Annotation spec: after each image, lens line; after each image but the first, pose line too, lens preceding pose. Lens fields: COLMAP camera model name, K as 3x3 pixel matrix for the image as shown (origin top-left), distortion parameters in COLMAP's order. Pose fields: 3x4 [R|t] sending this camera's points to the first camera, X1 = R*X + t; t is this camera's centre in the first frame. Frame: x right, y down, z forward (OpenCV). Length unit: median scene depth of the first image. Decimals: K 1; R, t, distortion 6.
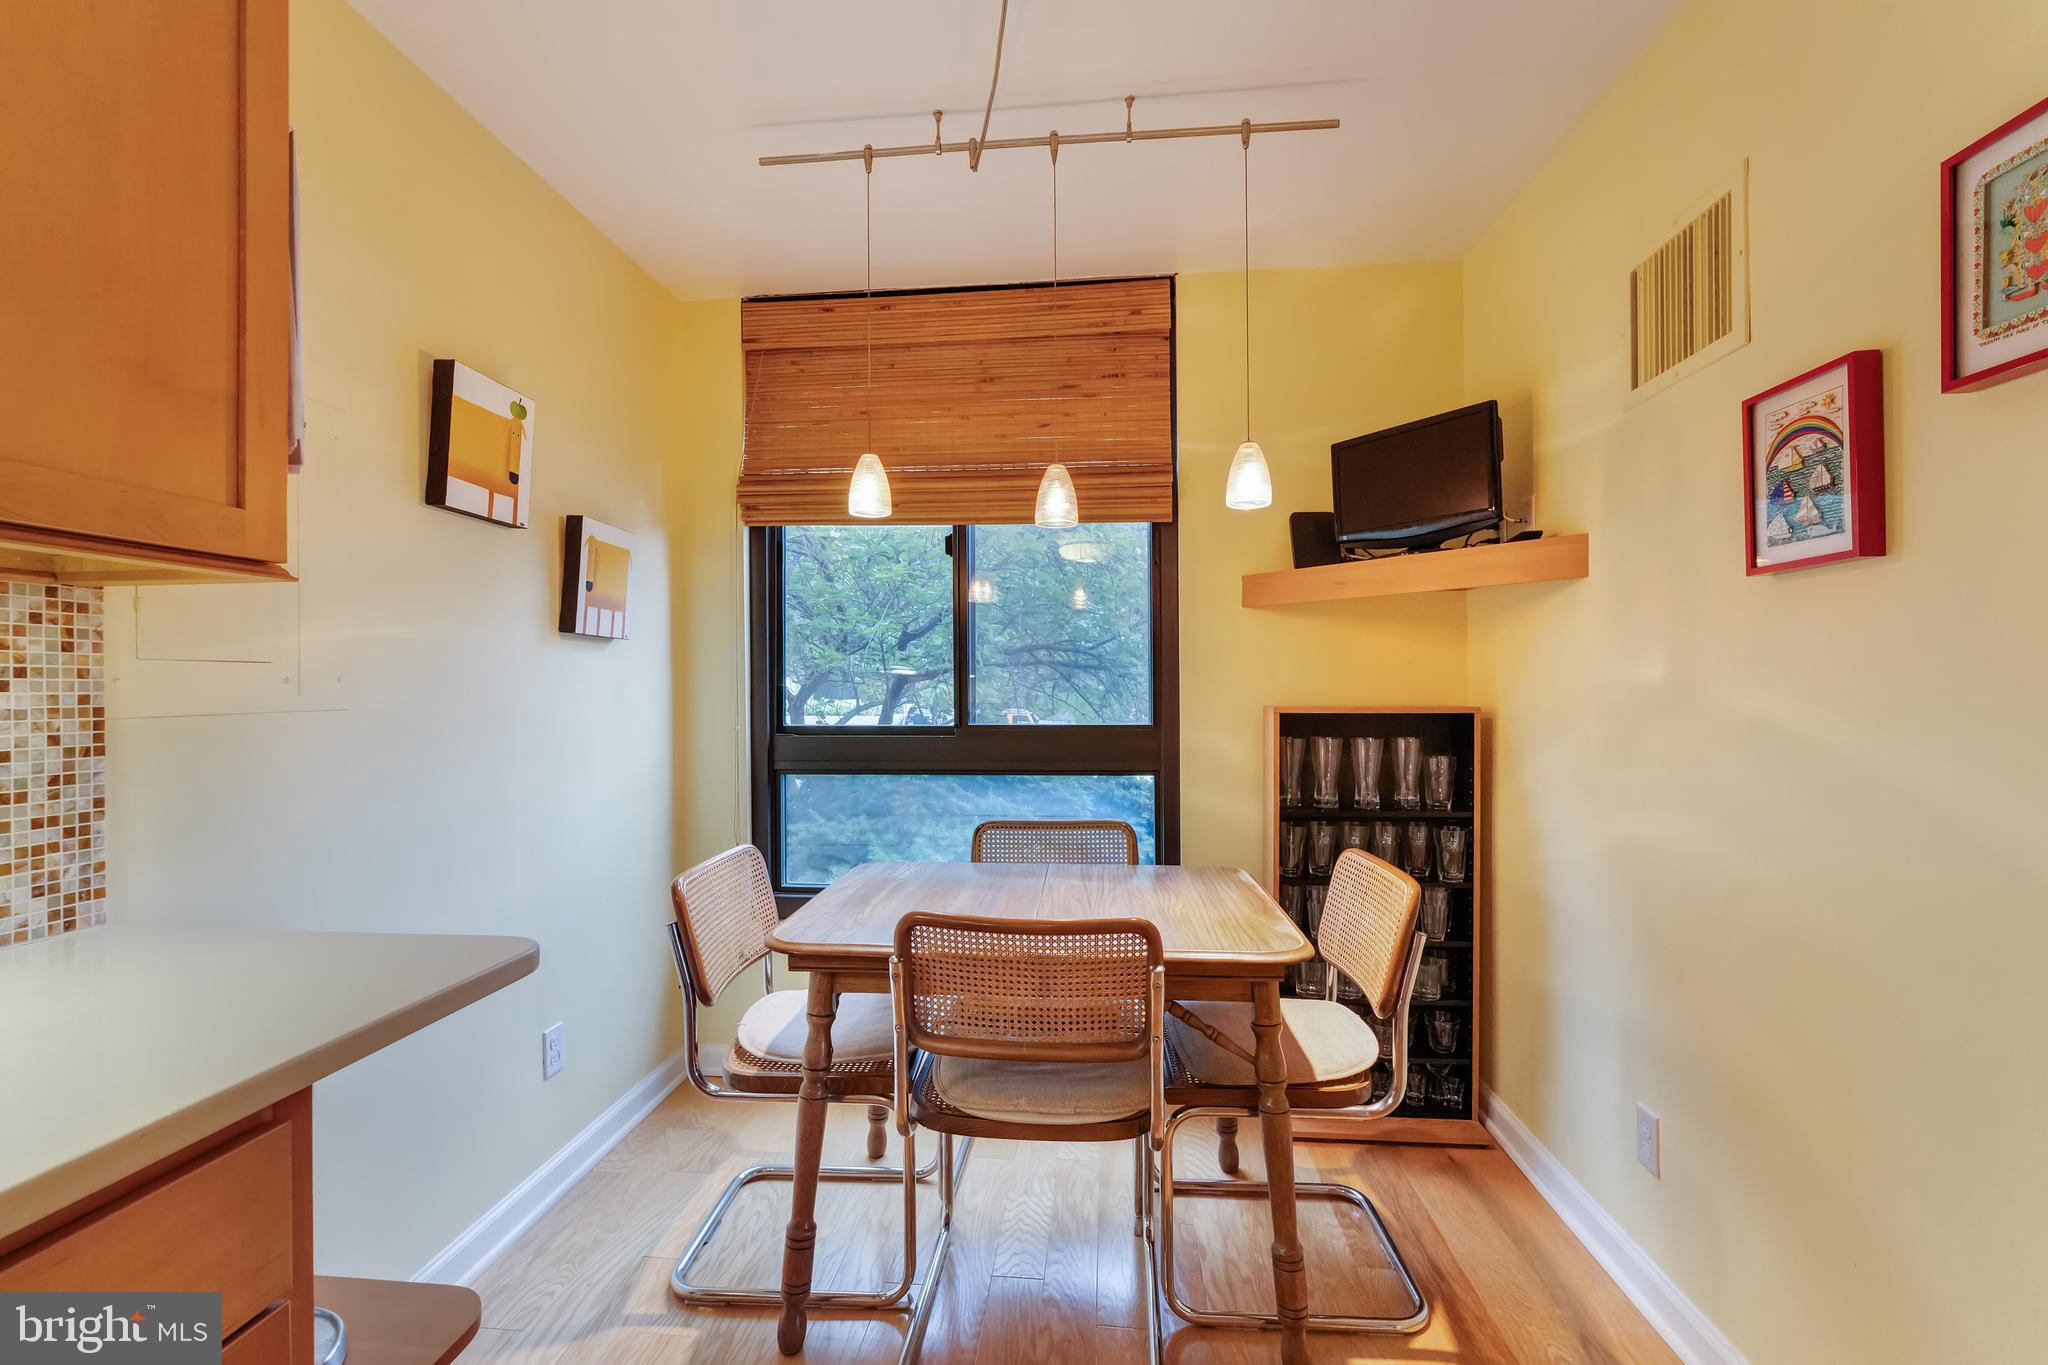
lens RADIAL K [[879.3, 0, 1011.2], [0, 879.3, 694.6], [0, 0, 1]] dist [-0.000411, -0.000074]
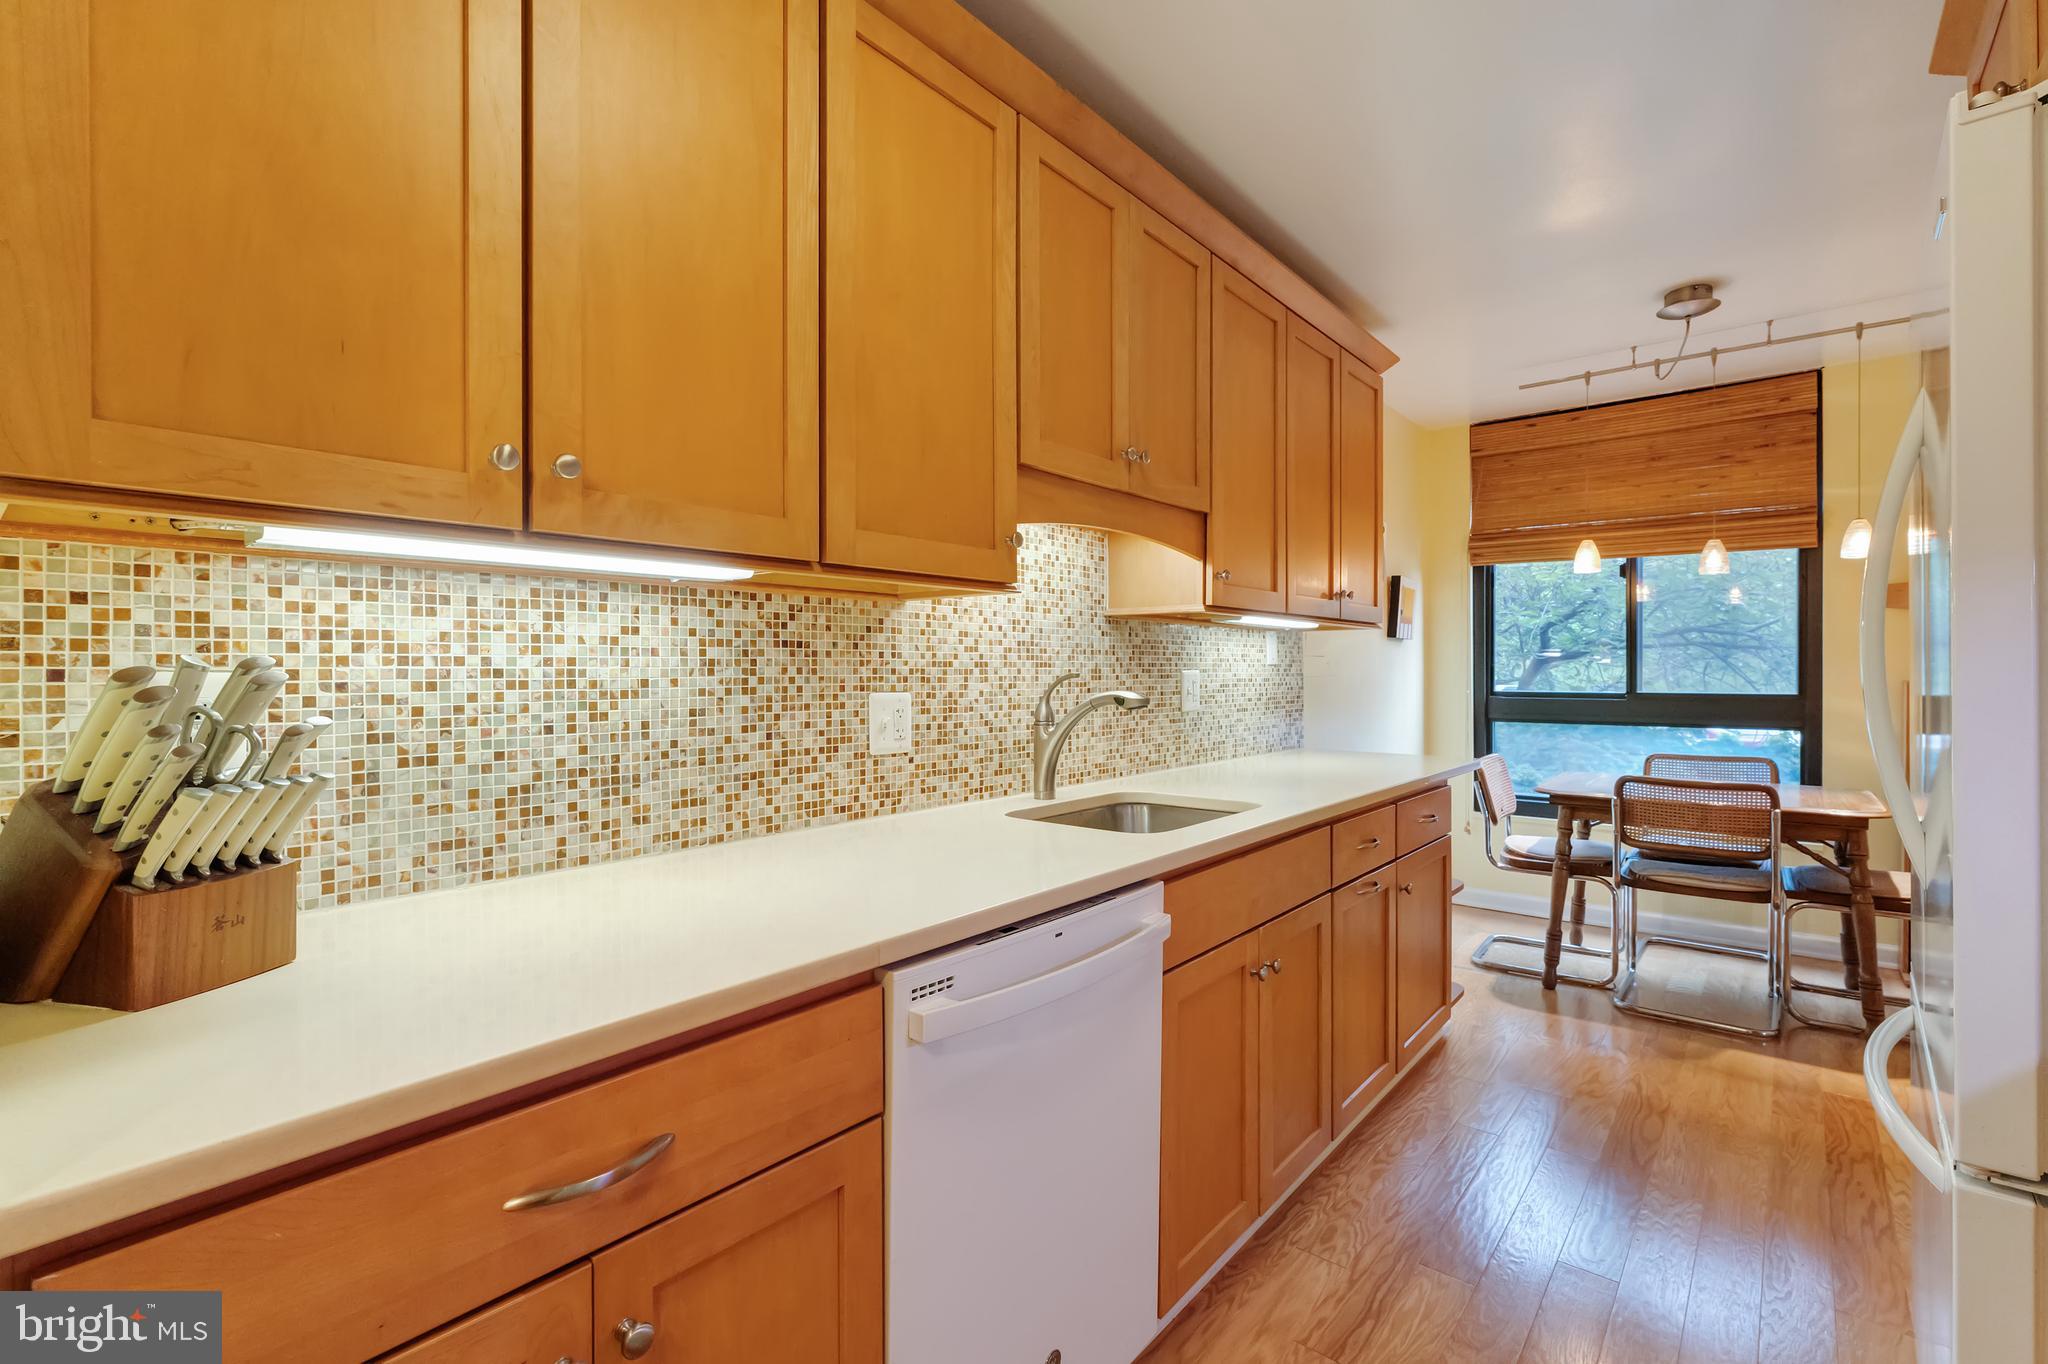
lens RADIAL K [[919.6, 0, 1024.0], [0, 919.6, 682.0], [0, 0, 1]] dist [0.002883, 0.000534]
pose [[0.832989, 0.008415, -0.553226, -0.052347], [-0.004009, 0.999950, 0.009172, 0.008403], [0.553275, -0.005422, 0.832981, -0.891884]]
